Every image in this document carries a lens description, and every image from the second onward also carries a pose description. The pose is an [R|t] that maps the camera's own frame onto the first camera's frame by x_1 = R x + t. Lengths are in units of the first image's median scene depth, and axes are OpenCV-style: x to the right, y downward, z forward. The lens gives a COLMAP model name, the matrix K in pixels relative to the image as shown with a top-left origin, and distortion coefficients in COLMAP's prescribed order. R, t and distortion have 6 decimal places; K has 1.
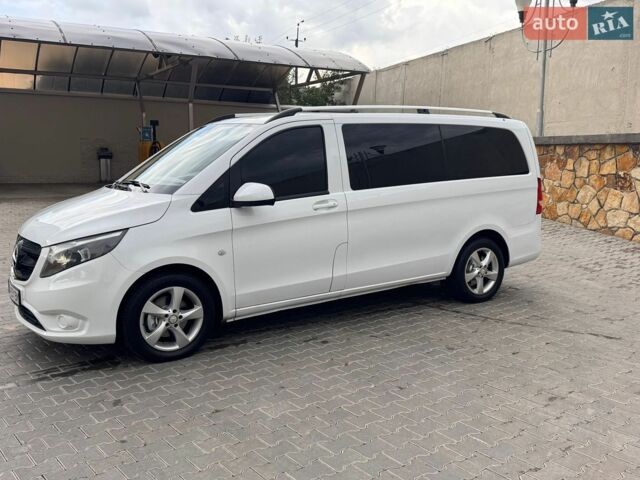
lens RADIAL K [[644.6, 0, 320.0], [0, 644.6, 240.0], [0, 0, 1]] dist [0.169811, -0.310510]
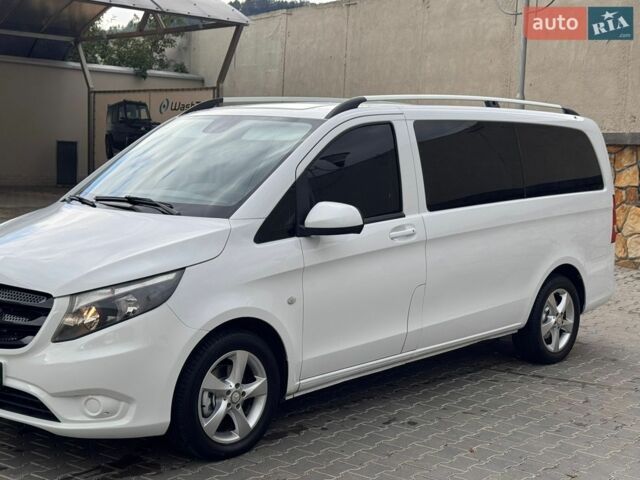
lens RADIAL K [[1024.1, 0, 320.0], [0, 1024.1, 240.0], [0, 0, 1]] dist [0.177410, 0.015221]
pose [[0.969258, -0.001717, 0.246042, -0.356069], [0.010322, 0.999379, -0.033689, -0.007626], [-0.245831, 0.035193, 0.968674, -0.087058]]
